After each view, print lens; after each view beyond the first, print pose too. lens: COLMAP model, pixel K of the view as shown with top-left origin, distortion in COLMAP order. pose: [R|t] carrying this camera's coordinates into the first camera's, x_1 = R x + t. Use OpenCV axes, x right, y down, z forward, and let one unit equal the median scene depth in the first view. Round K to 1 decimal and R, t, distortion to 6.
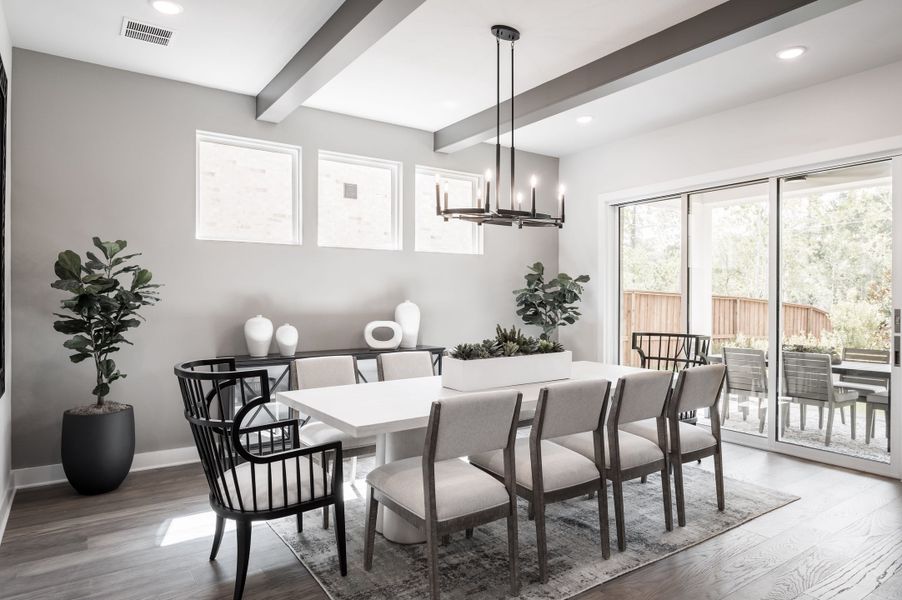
lens RADIAL K [[532.4, 0, 451.6], [0, 532.4, 301.4], [0, 0, 1]] dist [-0.000147, -0.000135]
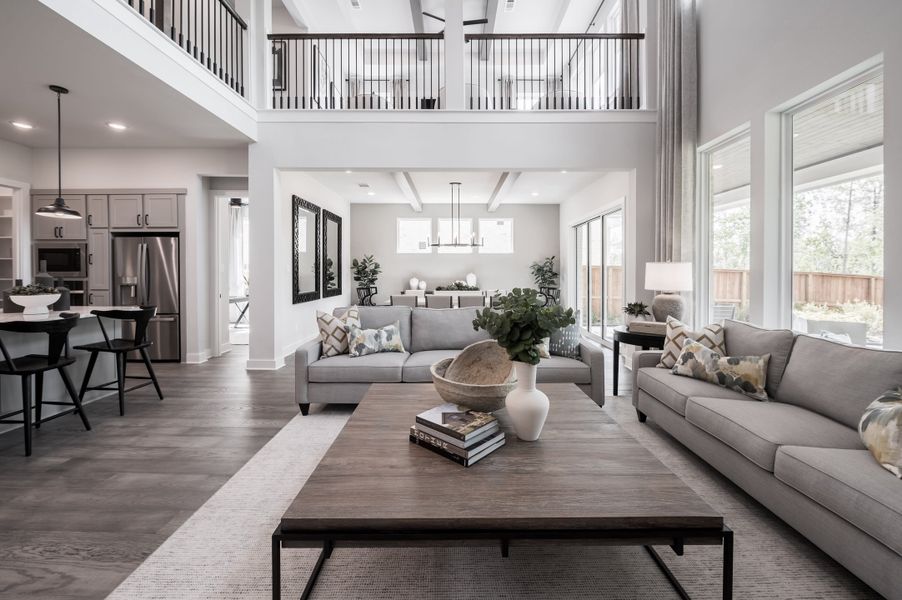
lens RADIAL K [[361.7, 0, 461.0], [0, 361.7, 274.6], [0, 0, 1]] dist [-0.003864, -0.000679]
pose [[0.813387, 0.007116, -0.581680, 1.033903], [-0.007315, 0.999971, 0.002004, 0.003895], [0.581677, 0.002625, 0.813415, -0.498744]]
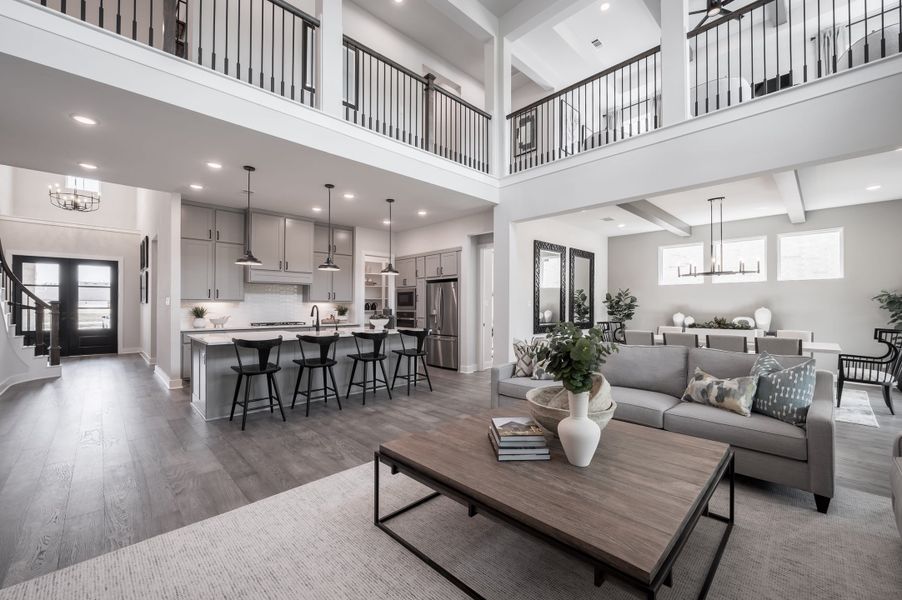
lens RADIAL K [[365.2, 0, 456.9], [0, 365.2, 302.5], [0, 0, 1]] dist [-0.007829, 0.000088]
pose [[0.159810, -0.008733, -0.987109, 1.227972], [-0.007766, 0.999919, -0.010103, 0.003059], [0.987117, 0.009280, 0.159729, -0.361300]]
